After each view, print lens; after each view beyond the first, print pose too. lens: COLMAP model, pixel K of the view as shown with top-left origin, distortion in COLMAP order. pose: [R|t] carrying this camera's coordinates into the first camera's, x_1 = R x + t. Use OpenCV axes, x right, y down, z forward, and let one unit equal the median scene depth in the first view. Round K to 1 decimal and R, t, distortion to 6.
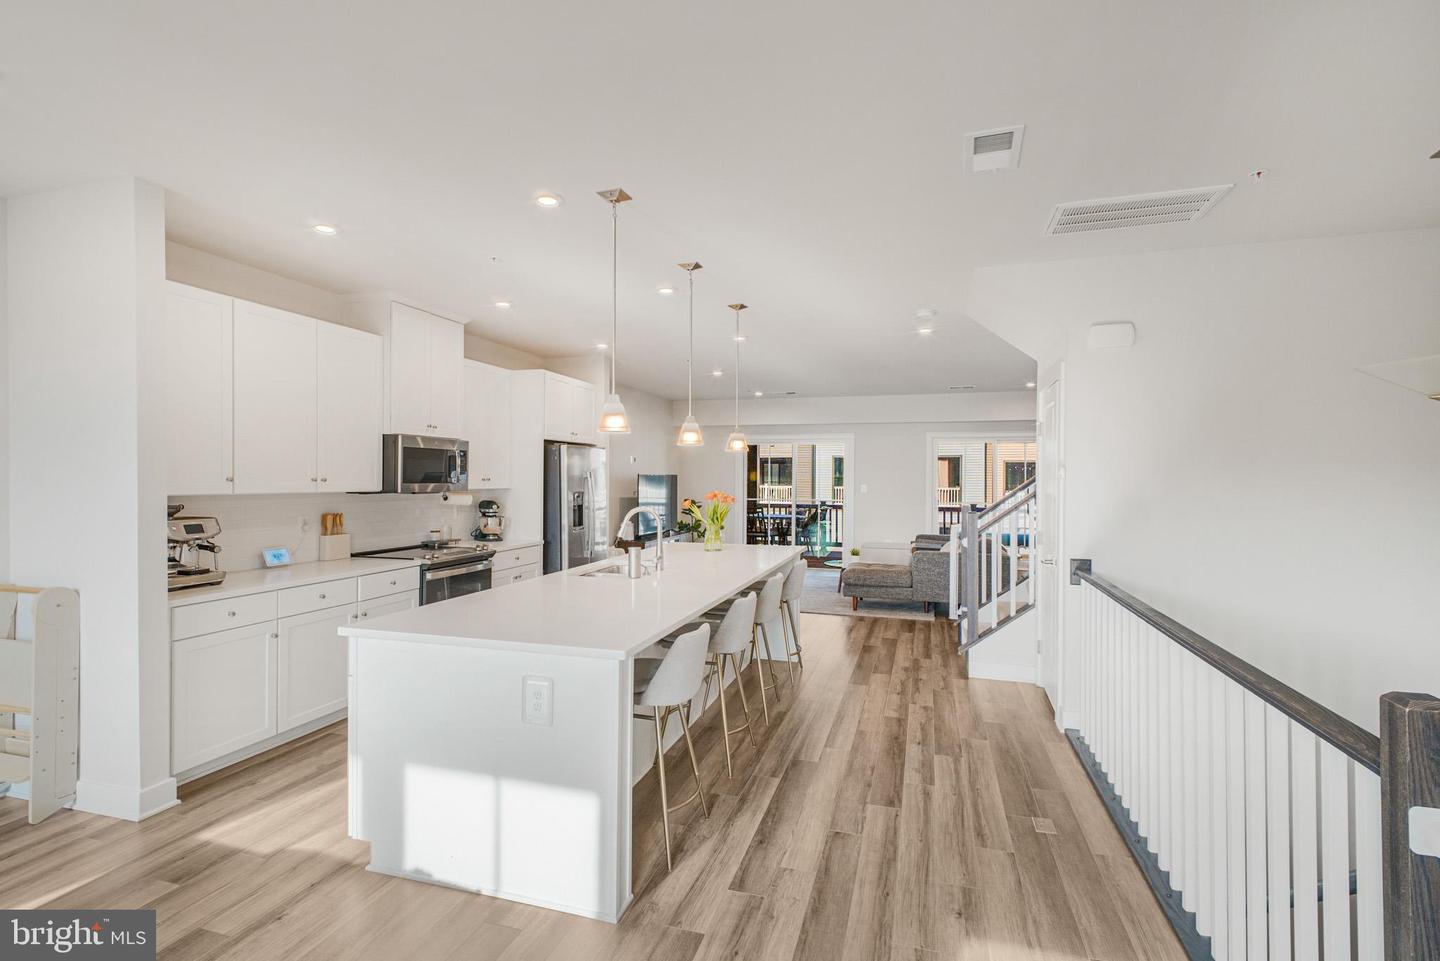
lens RADIAL K [[656.2, 0, 720.0], [0, 656.2, 480.5], [0, 0, 1]] dist [0.004388, 0.000460]
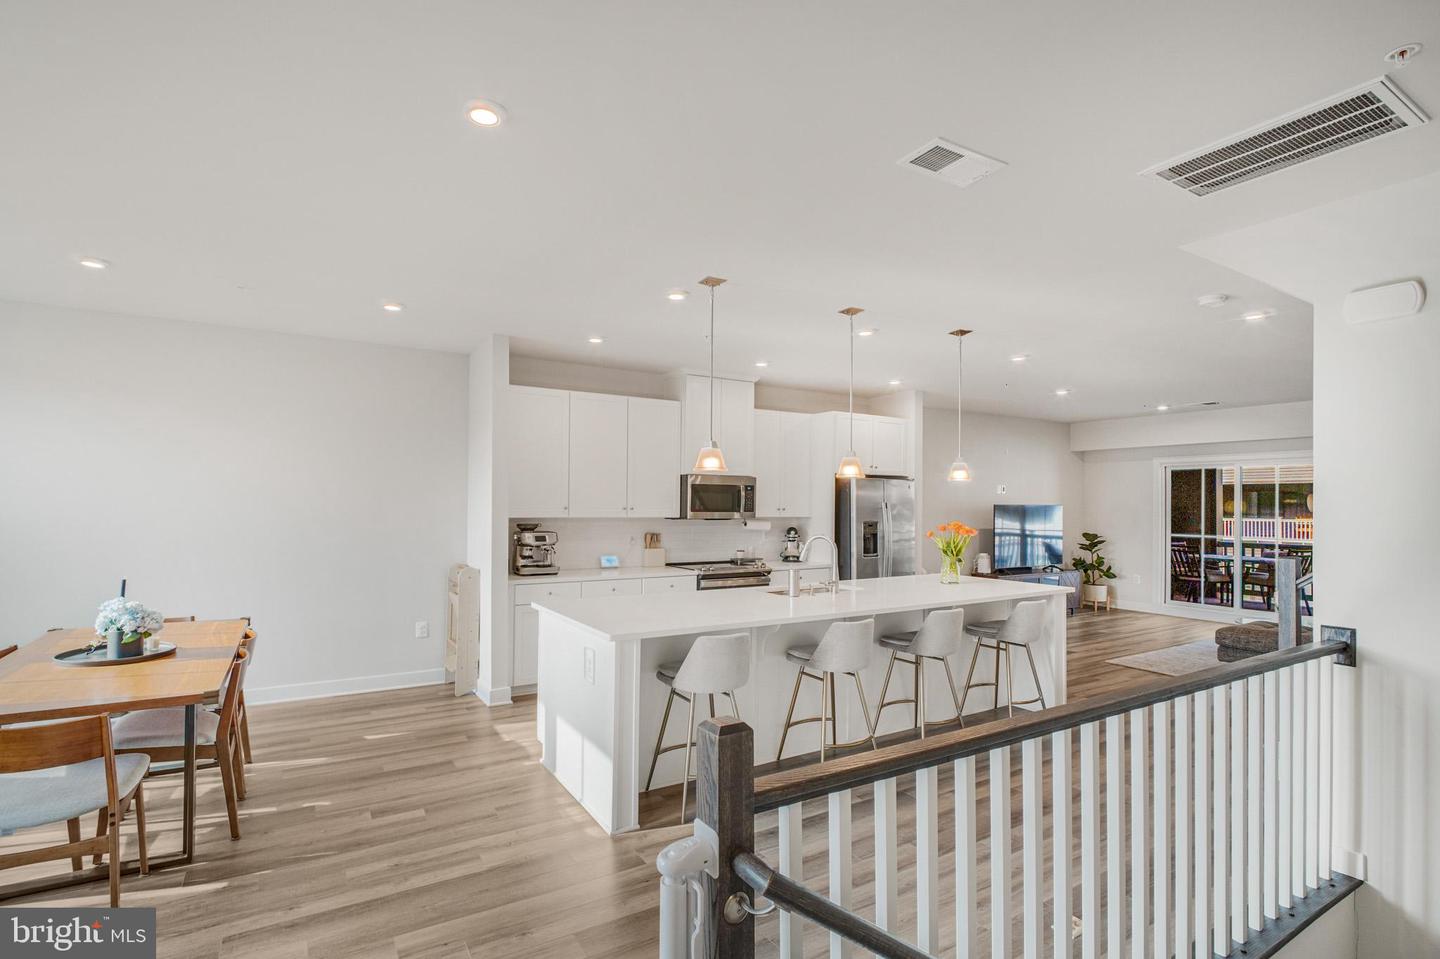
lens RADIAL K [[681.8, 0, 792.0], [0, 681.8, 499.6], [0, 0, 1]] dist [-0.004578, -0.000795]
pose [[0.778152, -0.000910, -0.628075, 0.478287], [-0.008678, 0.999888, -0.012200, -0.004480], [0.628016, 0.014944, 0.778057, 0.061809]]
